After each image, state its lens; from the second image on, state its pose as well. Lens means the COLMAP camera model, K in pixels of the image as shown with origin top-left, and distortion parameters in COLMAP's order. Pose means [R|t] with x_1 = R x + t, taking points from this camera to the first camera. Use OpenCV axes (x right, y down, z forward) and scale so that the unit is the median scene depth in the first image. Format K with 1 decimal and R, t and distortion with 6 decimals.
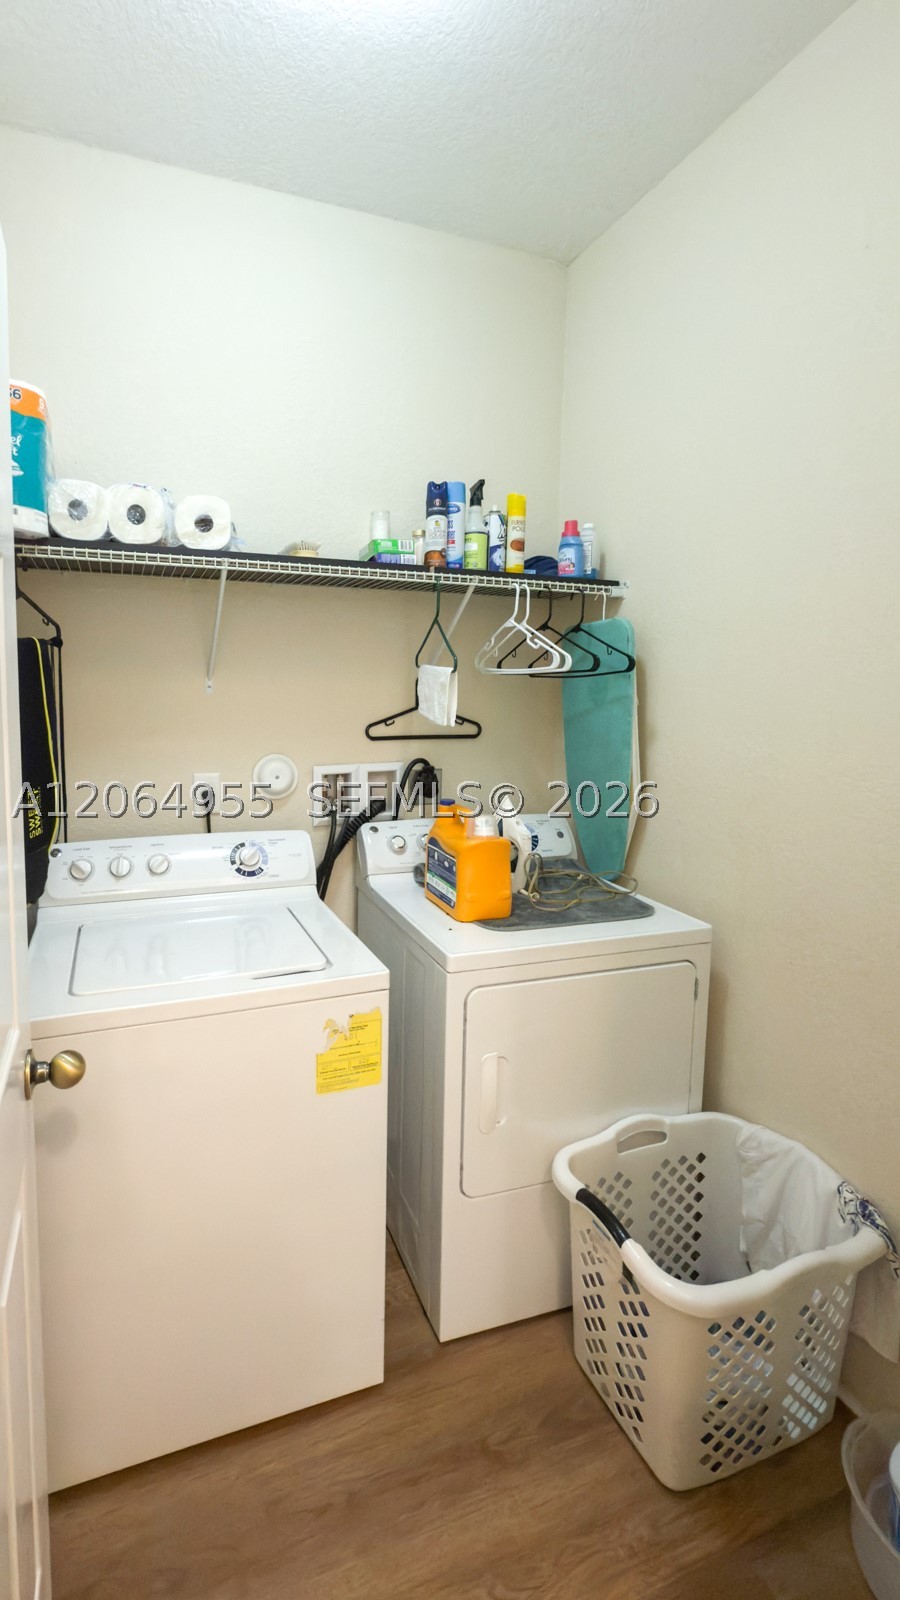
lens RADIAL K [[785.1, 0, 450.0], [0, 785.1, 800.0], [0, 0, 1]] dist [-0.002983, -0.000479]
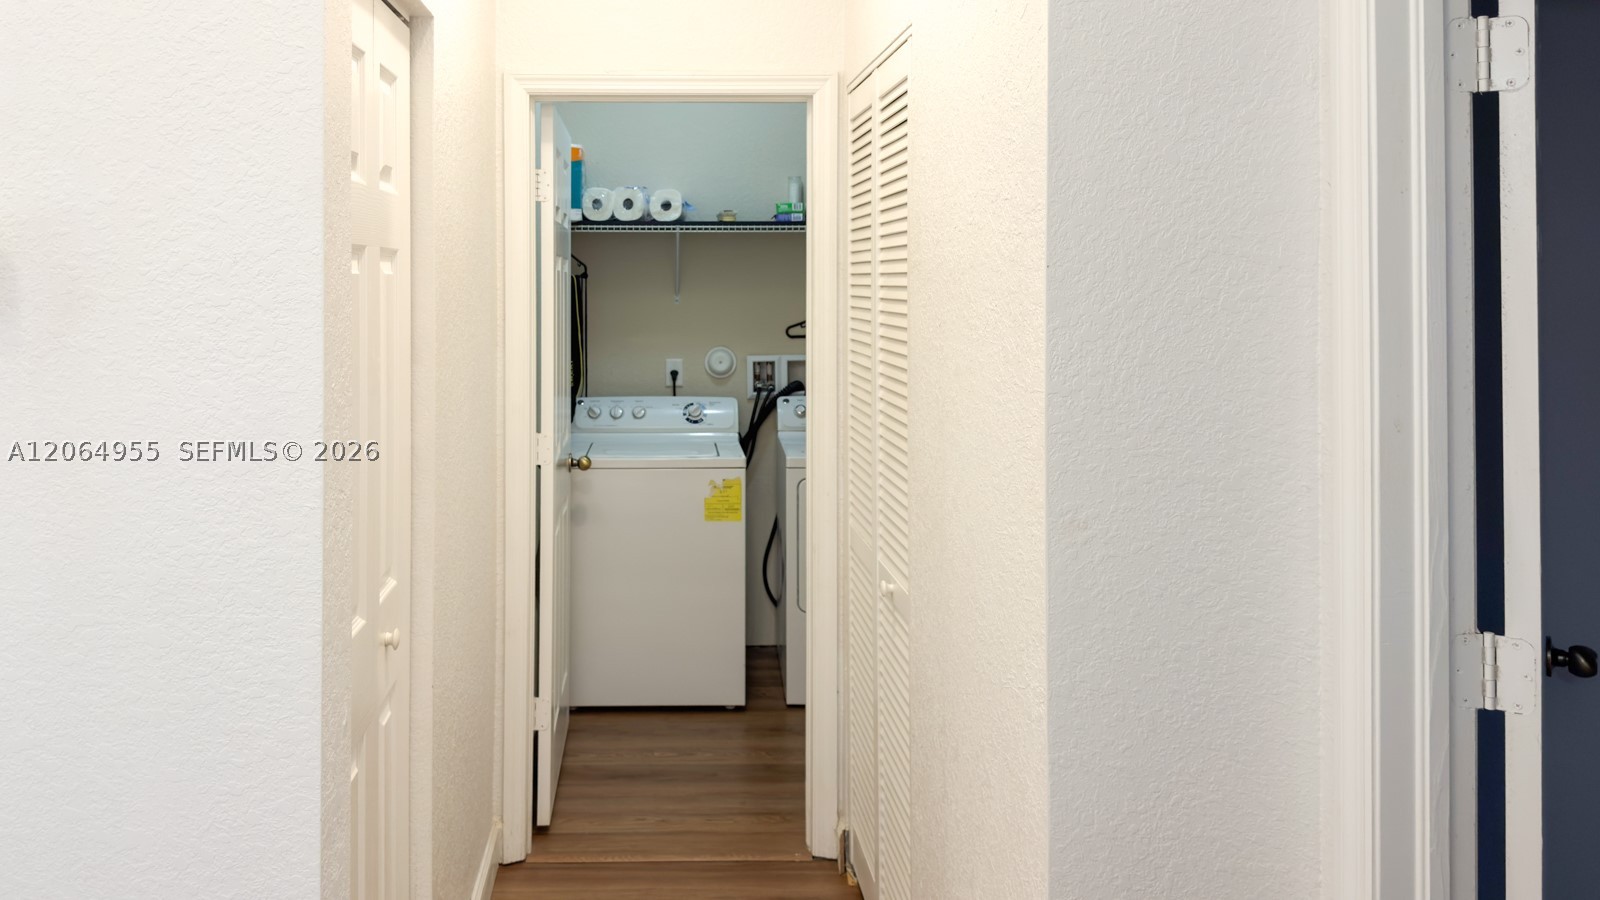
lens RADIAL K [[1102.6, 0, 800.0], [0, 1102.6, 450.0], [0, 0, 1]] dist [0.080564, 0.000180]
pose [[0.964875, 0.033994, -0.260499, 0.602254], [-0.032391, 0.999421, 0.010447, 0.140265], [0.260703, -0.001642, 0.965418, -1.227455]]
